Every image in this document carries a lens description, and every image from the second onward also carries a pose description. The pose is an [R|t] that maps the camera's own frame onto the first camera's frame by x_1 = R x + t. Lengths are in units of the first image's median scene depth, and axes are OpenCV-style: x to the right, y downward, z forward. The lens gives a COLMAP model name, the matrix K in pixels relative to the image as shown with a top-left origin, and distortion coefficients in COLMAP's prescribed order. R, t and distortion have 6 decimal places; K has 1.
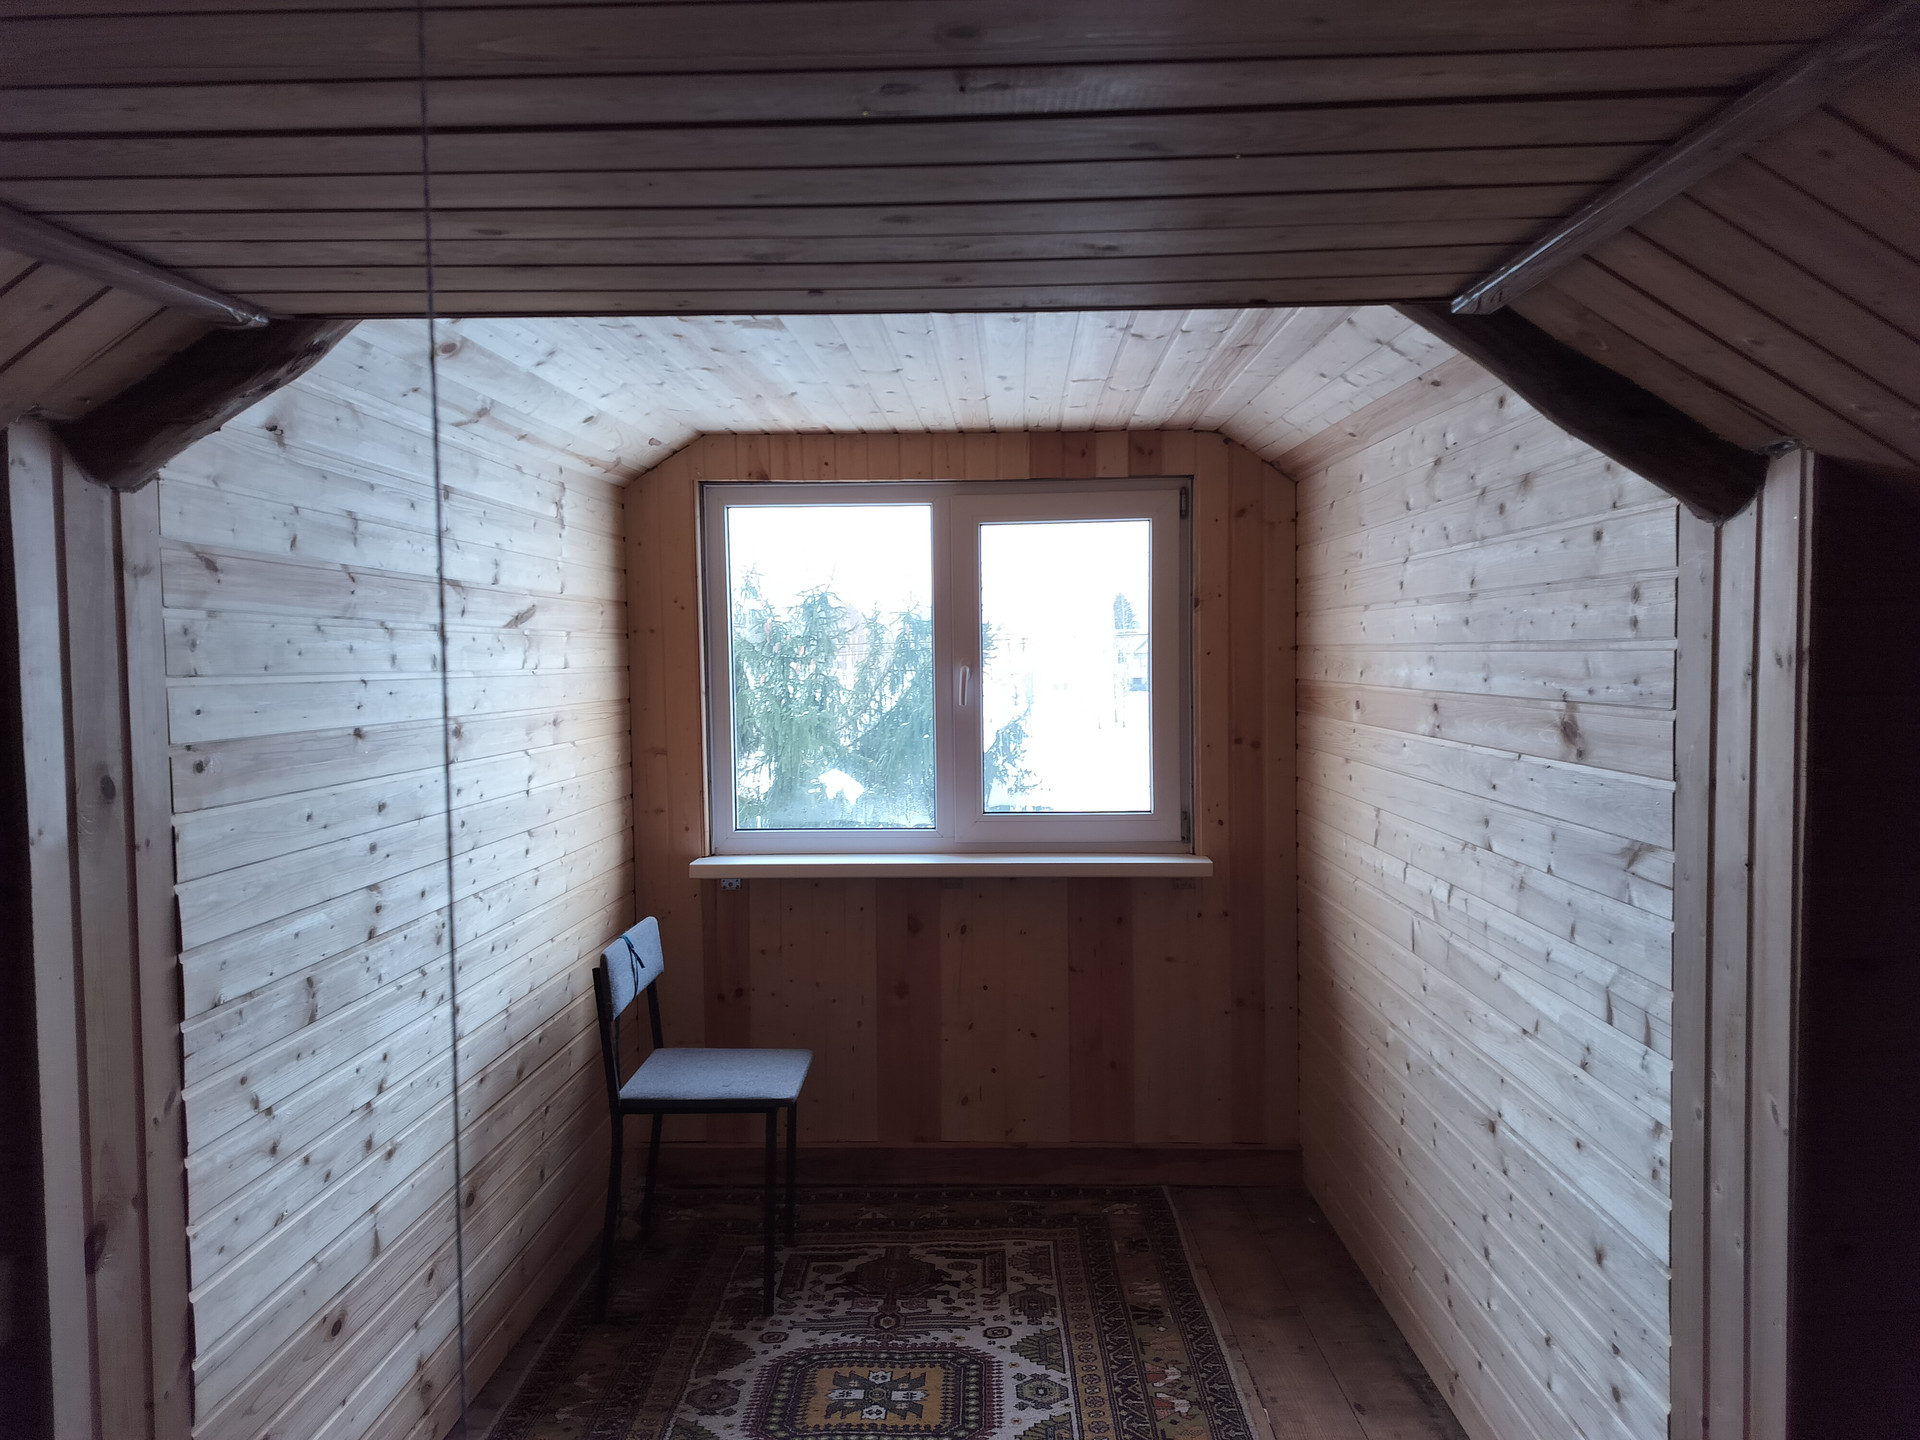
lens RADIAL K [[1338.7, 0, 970.9], [0, 1338.7, 679.5], [0, 0, 1]] dist [0.110925, -0.155270]
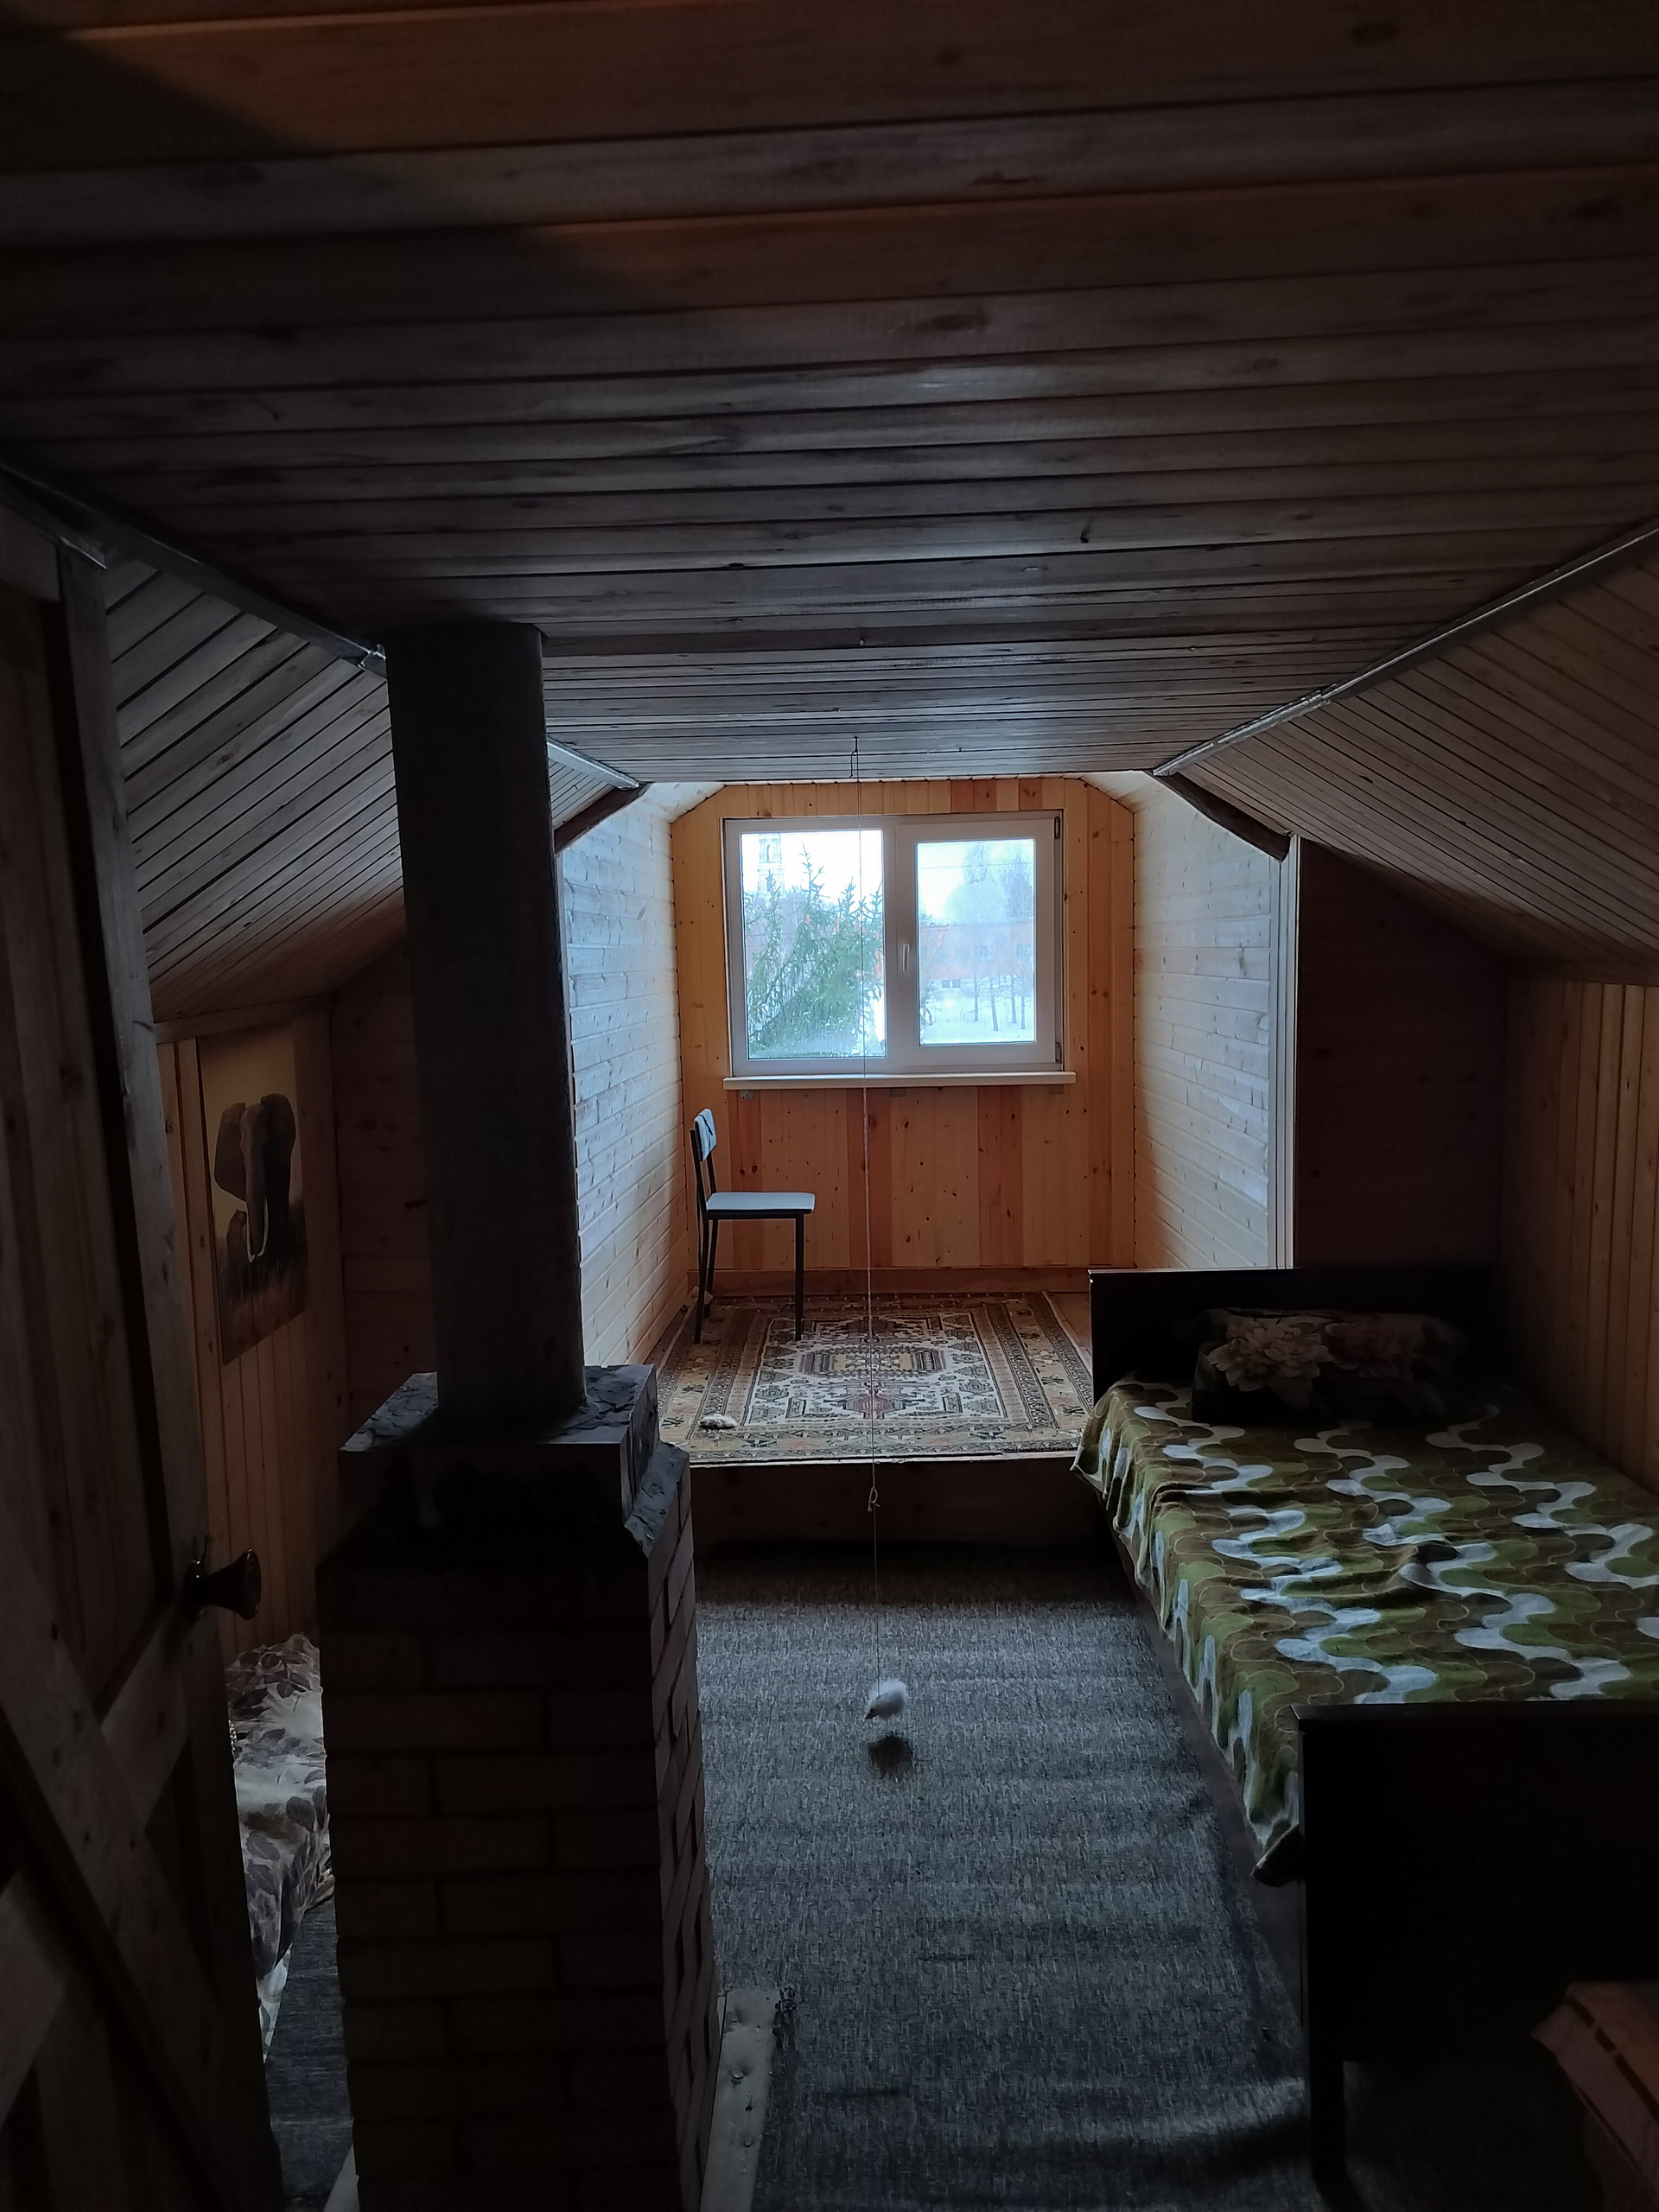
lens RADIAL K [[1542.3, 0, 829.5], [0, 1542.3, 1106.0], [0, 0, 1]] dist [0.110925, -0.155270]
pose [[0.999877, -0.012192, -0.009855, -0.082649], [0.012950, 0.996639, 0.080895, 0.032716], [0.008836, -0.081012, 0.996674, -0.769880]]
